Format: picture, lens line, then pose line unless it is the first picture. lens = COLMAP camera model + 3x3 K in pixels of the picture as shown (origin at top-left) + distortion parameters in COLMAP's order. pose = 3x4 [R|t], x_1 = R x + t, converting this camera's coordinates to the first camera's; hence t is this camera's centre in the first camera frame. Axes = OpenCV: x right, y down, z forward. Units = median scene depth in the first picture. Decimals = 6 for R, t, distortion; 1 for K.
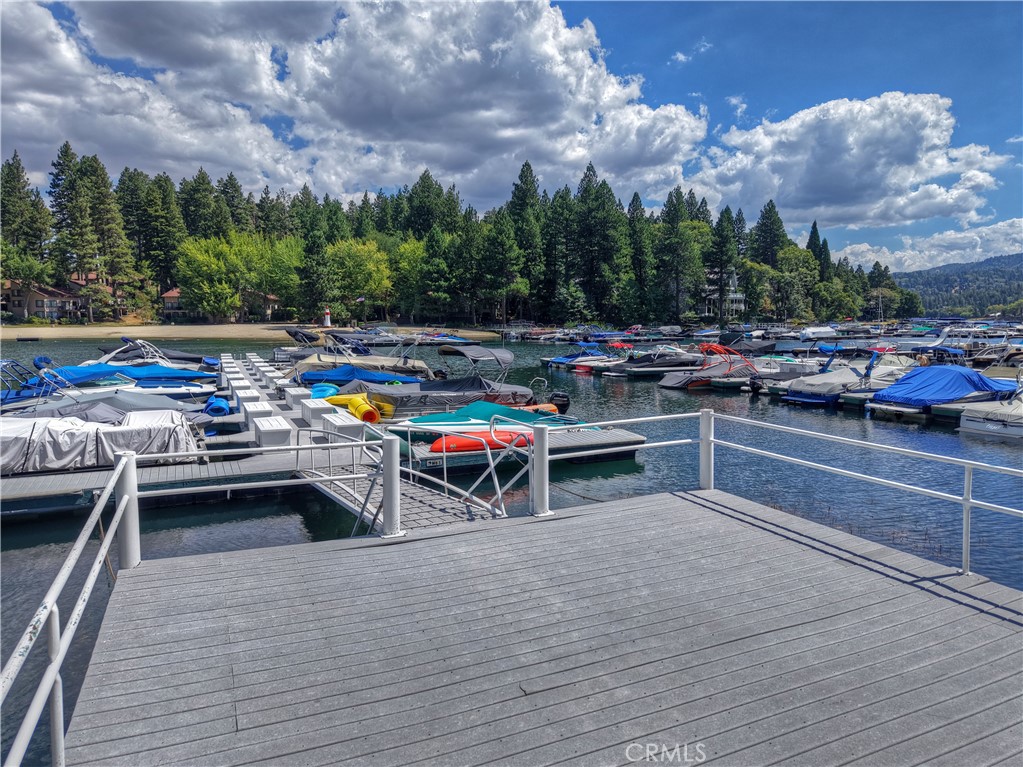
lens RADIAL K [[694.2, 0, 514.7], [0, 694.2, 388.3], [0, 0, 1]] dist [0.050167, -0.045251]
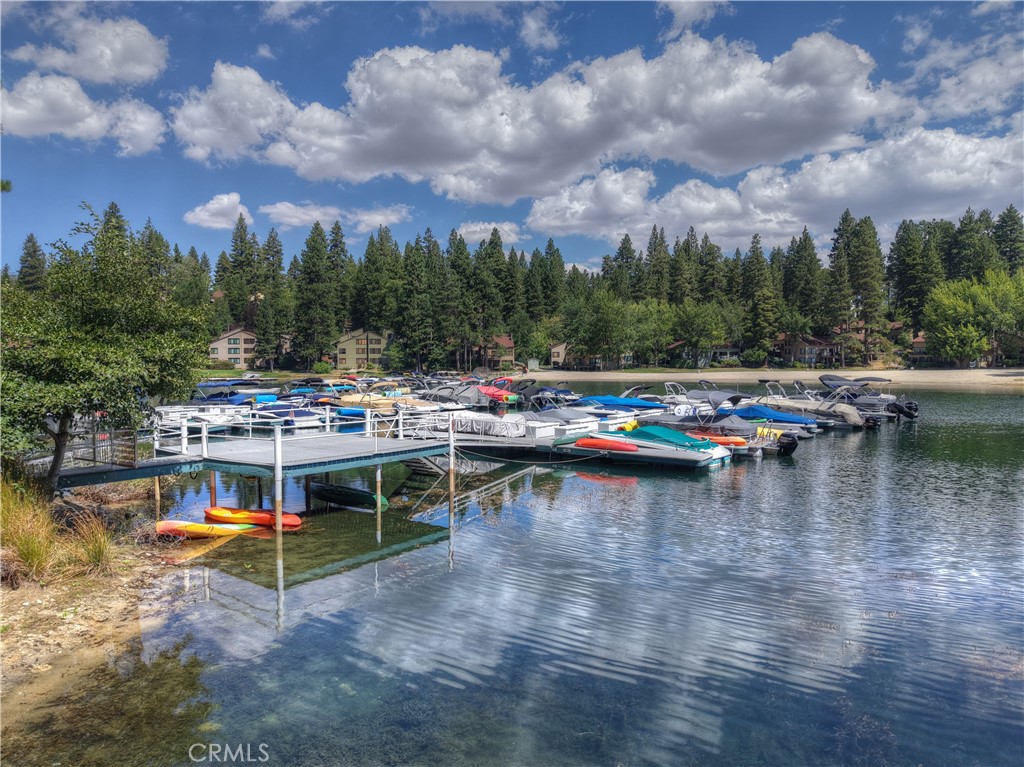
lens RADIAL K [[694.8, 0, 515.2], [0, 694.8, 388.3], [0, 0, 1]] dist [0.050167, -0.045251]
pose [[0.486790, 0.028443, -0.873056, 0.126130], [-0.081912, 0.996552, -0.013205, -0.001677], [0.869670, 0.077942, 0.487441, -0.003096]]
